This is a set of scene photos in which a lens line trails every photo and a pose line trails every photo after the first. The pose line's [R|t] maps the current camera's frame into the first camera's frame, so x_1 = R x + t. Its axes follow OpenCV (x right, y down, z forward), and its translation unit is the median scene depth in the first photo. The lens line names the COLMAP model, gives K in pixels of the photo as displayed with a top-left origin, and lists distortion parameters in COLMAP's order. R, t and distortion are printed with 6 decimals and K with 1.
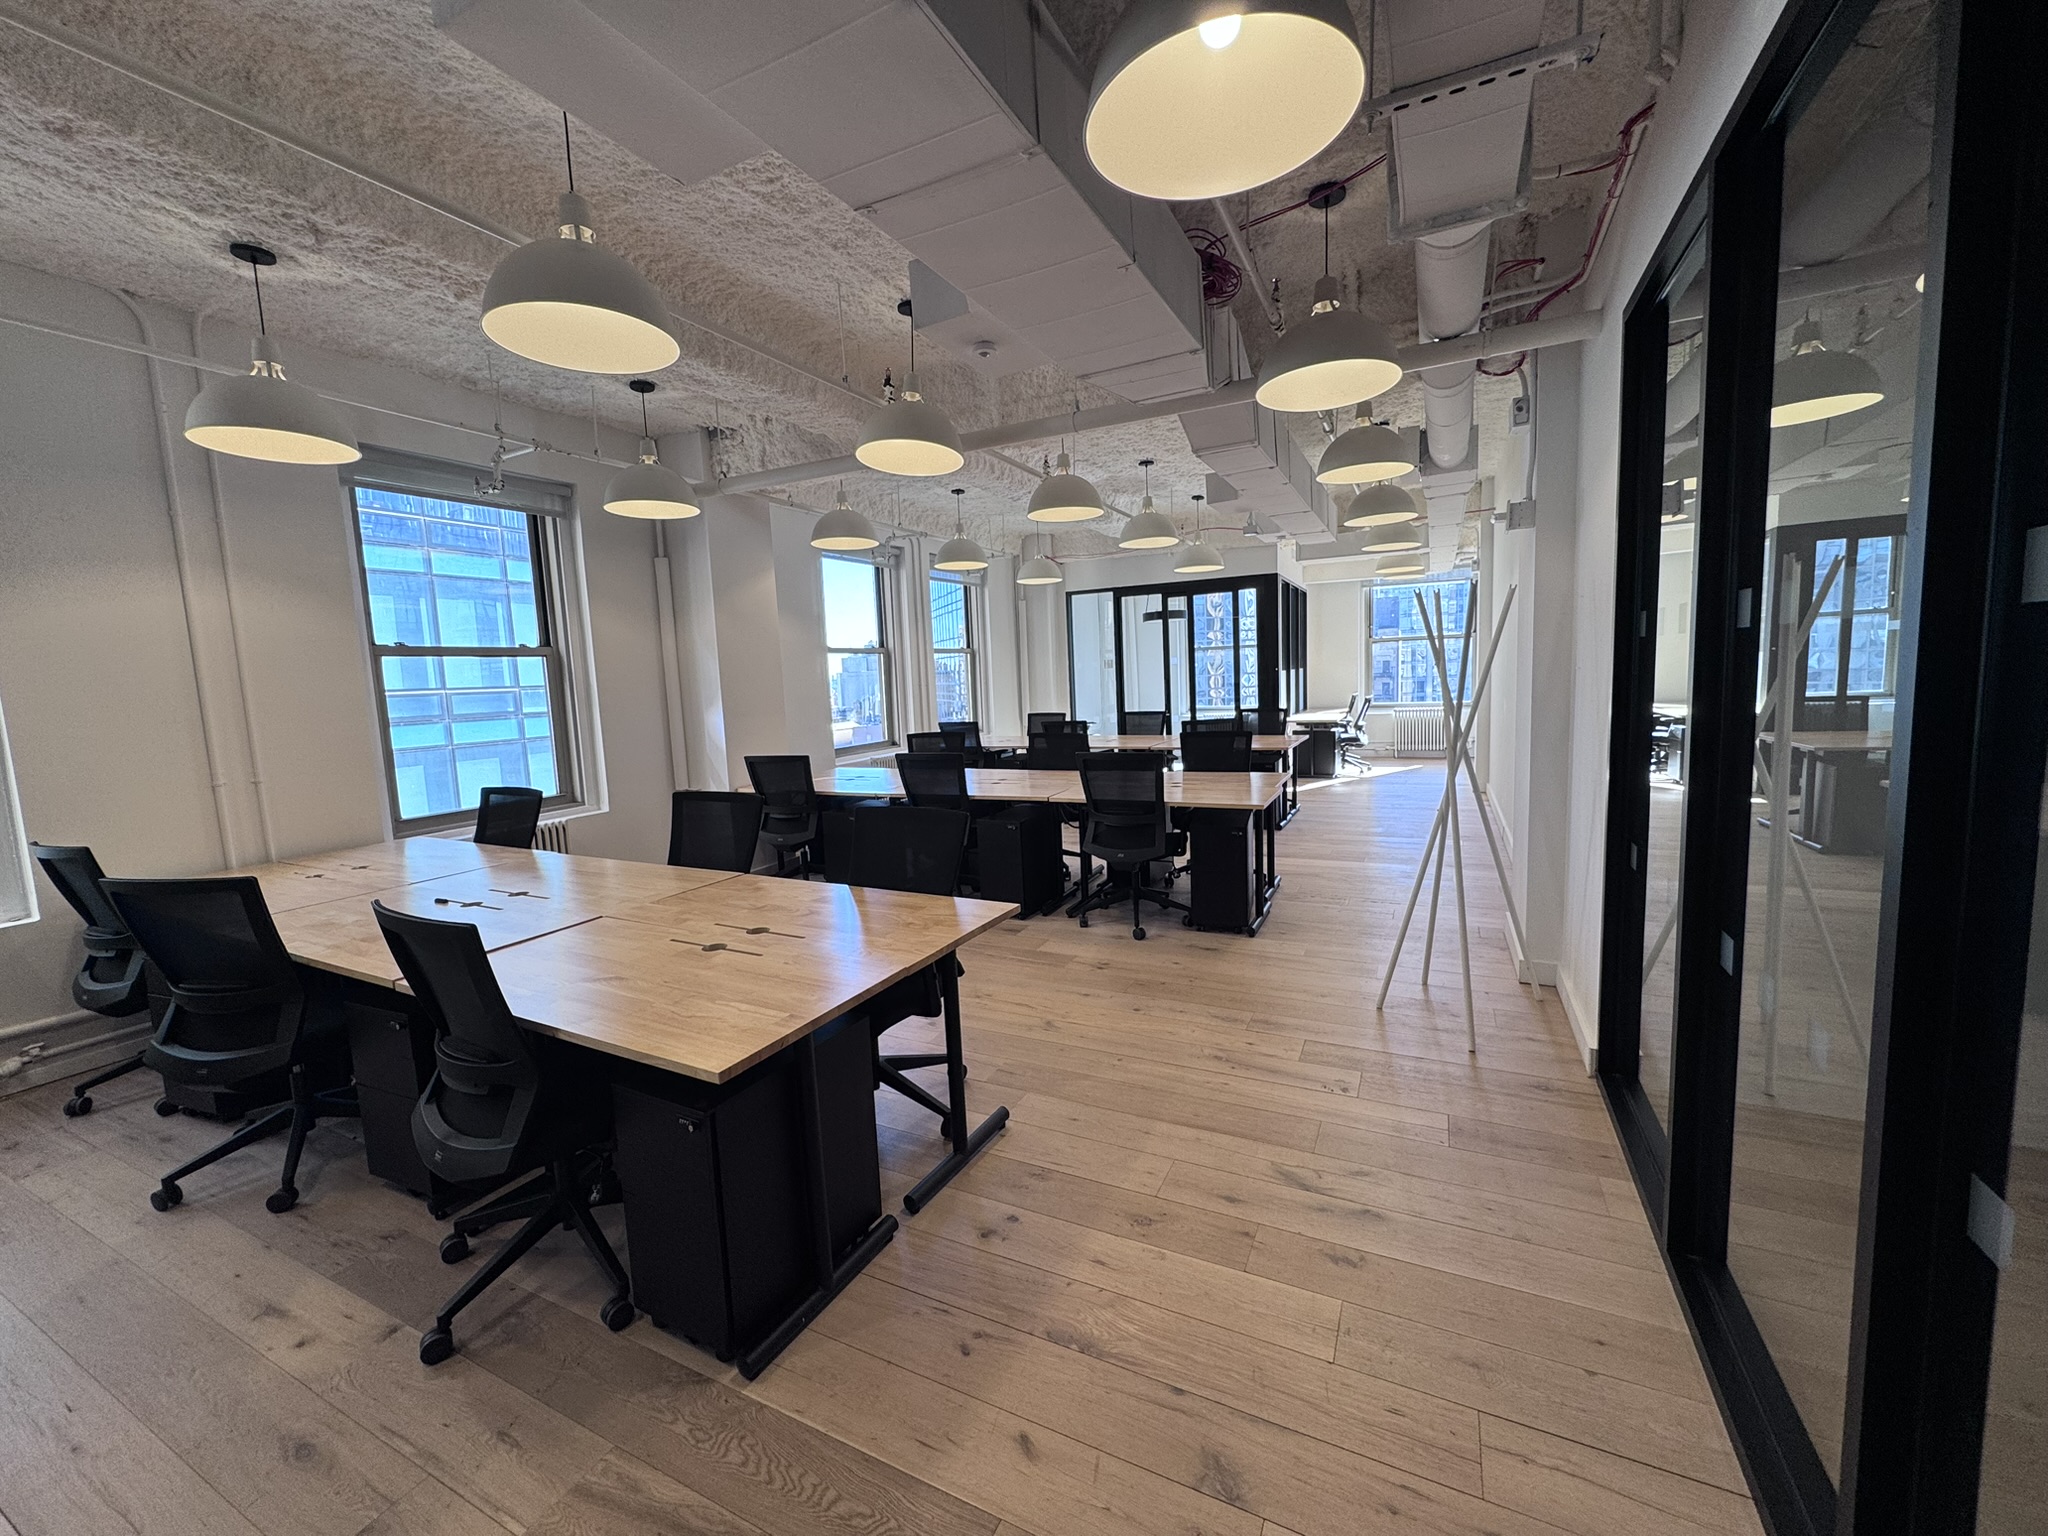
lens RADIAL K [[820.0, 0, 1027.3], [0, 820.0, 762.7], [0, 0, 1]] dist [-0.001253, 0.000054]
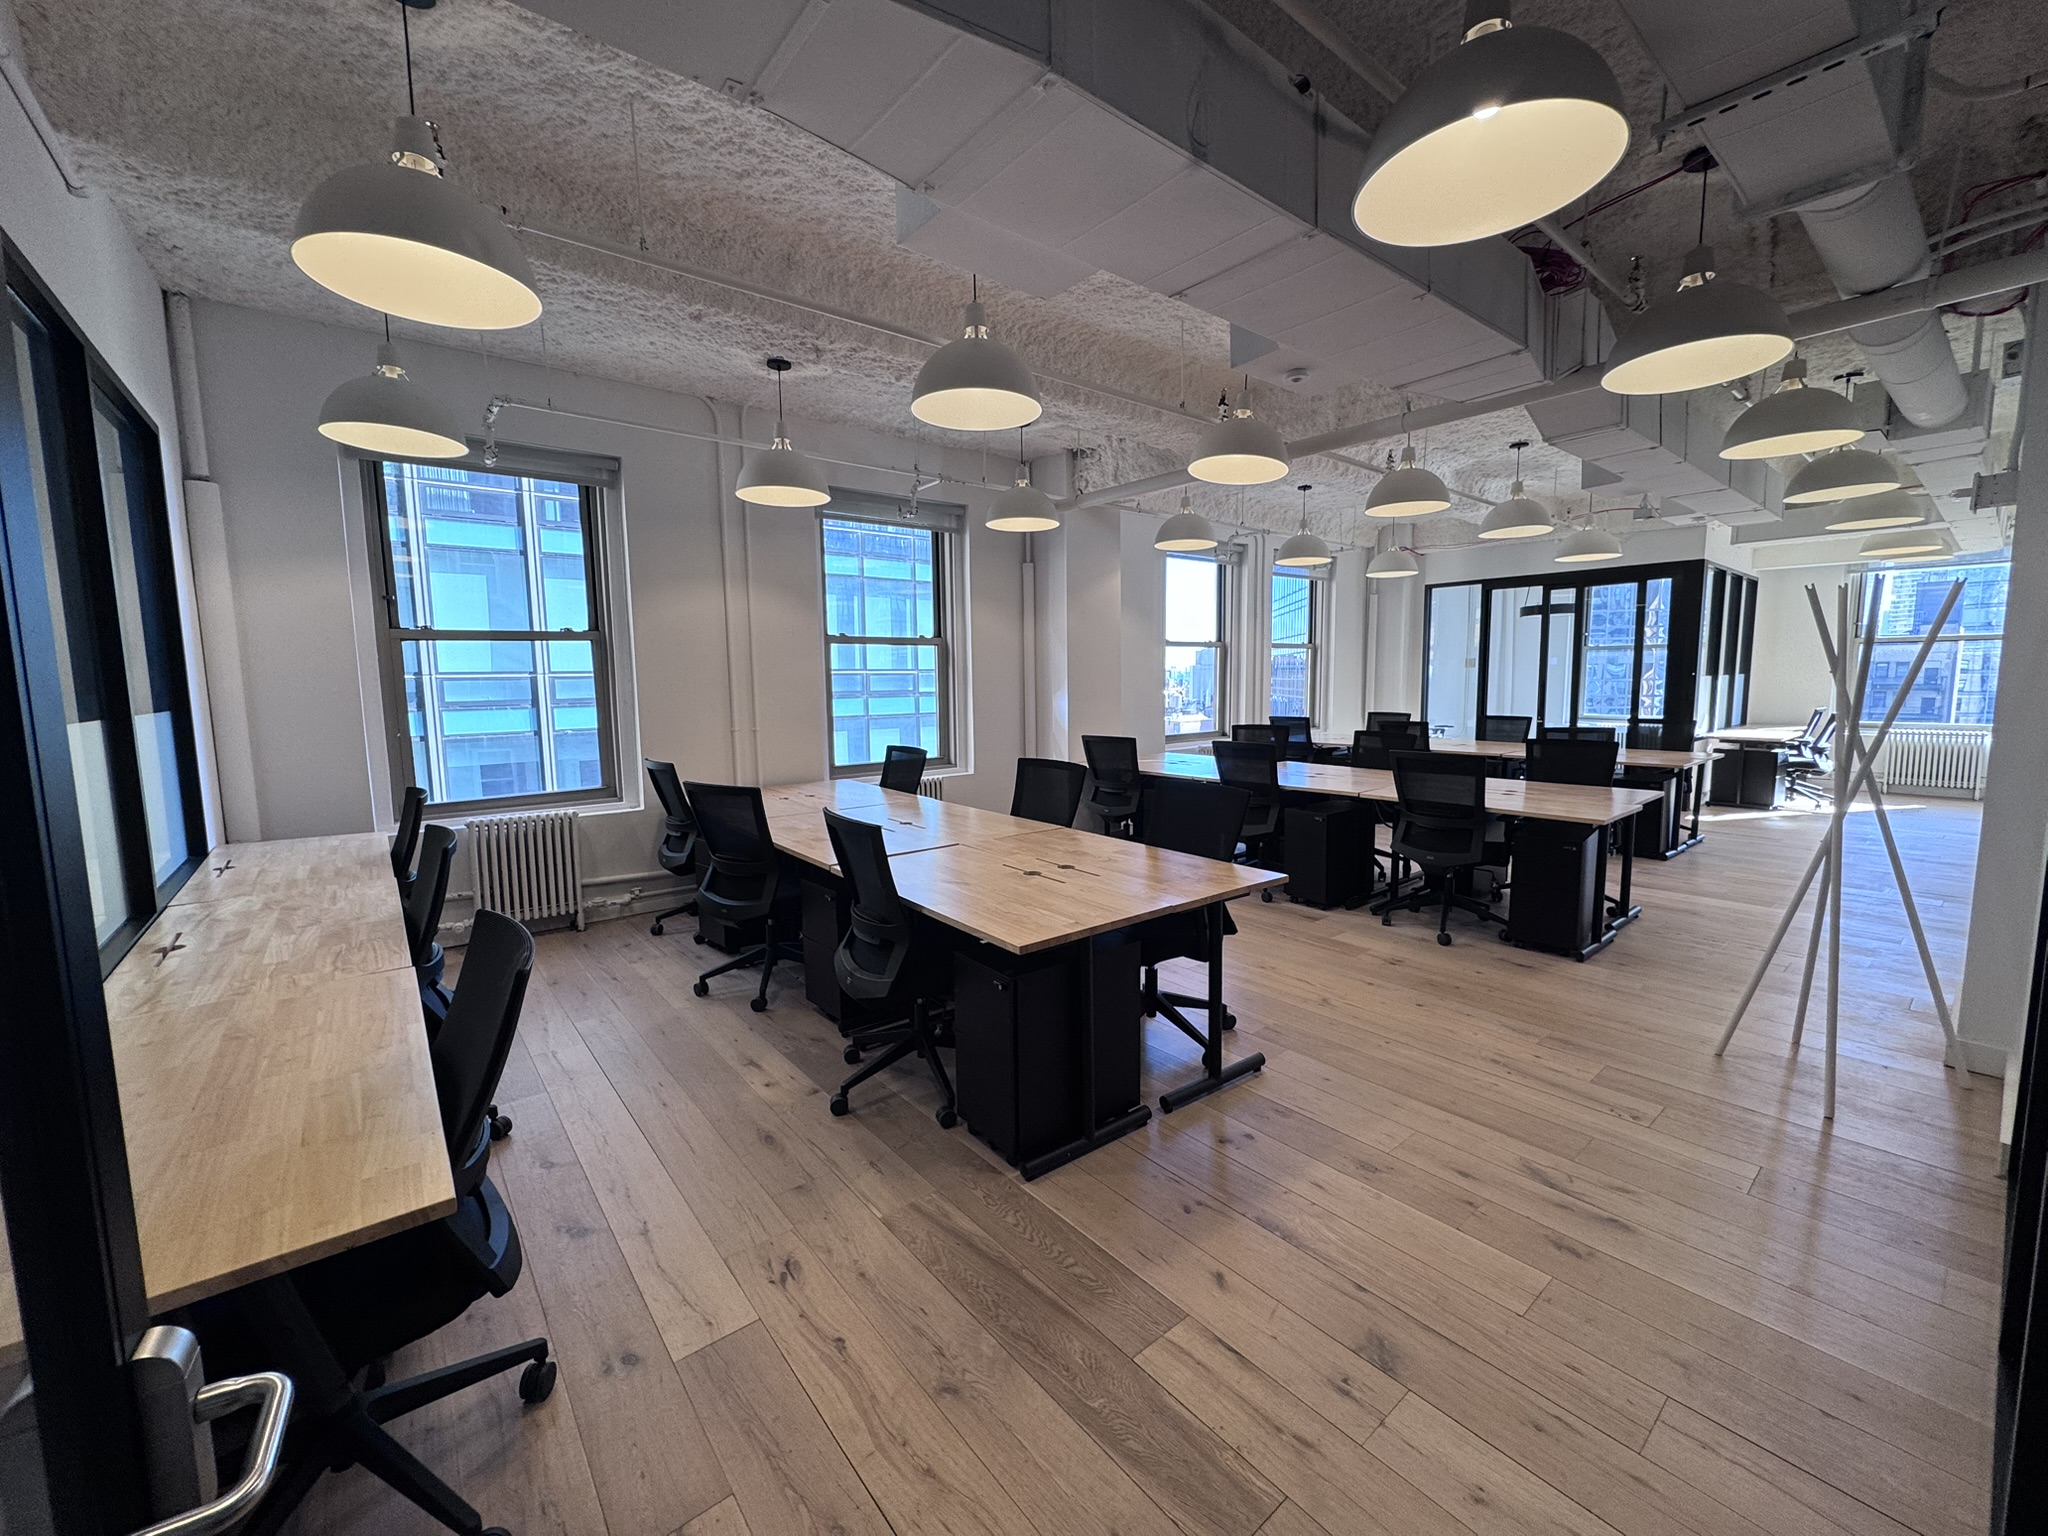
lens RADIAL K [[820.0, 0, 1027.3], [0, 820.0, 762.7], [0, 0, 1]] dist [-0.001253, 0.000054]
pose [[0.912042, 0.073771, -0.403407, 0.075542], [-0.070250, 0.997252, 0.023543, 0.013157], [0.404035, 0.006867, 0.914718, -0.118335]]
